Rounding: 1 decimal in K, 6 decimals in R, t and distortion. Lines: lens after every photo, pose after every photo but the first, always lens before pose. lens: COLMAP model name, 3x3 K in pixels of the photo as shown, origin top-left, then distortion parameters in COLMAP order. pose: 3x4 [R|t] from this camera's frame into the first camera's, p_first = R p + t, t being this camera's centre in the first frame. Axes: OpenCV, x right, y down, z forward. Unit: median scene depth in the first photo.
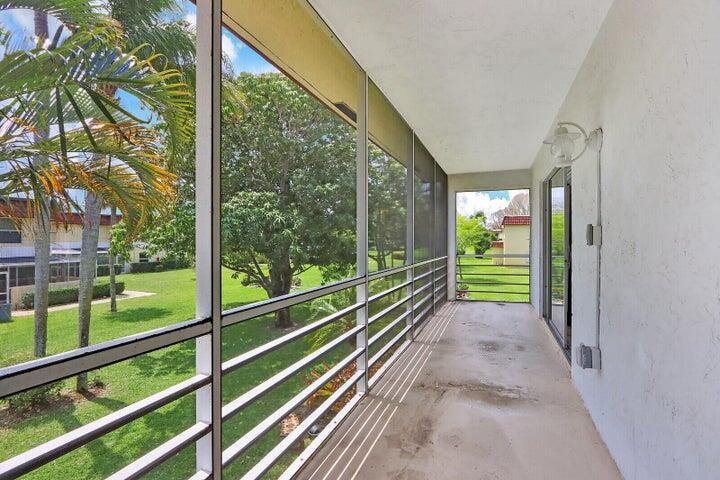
lens RADIAL K [[347.7, 0, 360.0], [0, 347.7, 240.0], [0, 0, 1]] dist [-0.005462, -0.000444]
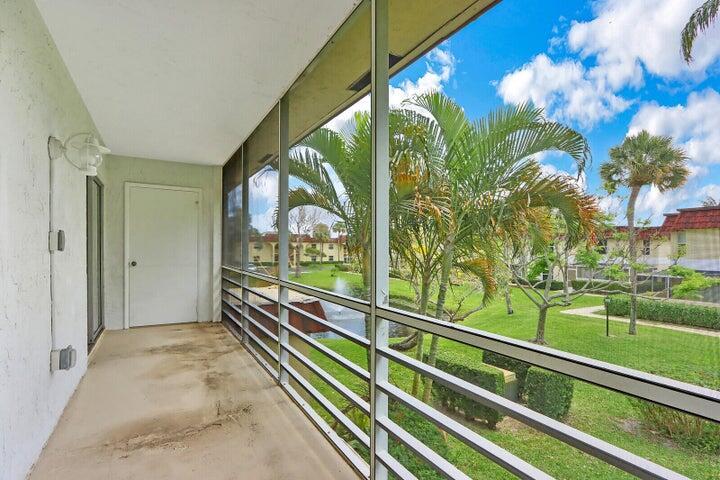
lens RADIAL K [[346.4, 0, 361.1], [0, 346.4, 250.6], [0, 0, 1]] dist [-0.002151, -0.000269]
pose [[-0.609137, -0.006293, -0.793040, 0.741445], [-0.006347, 0.999975, -0.003060, -0.000221], [0.793040, 0.003170, -0.609162, 1.849030]]
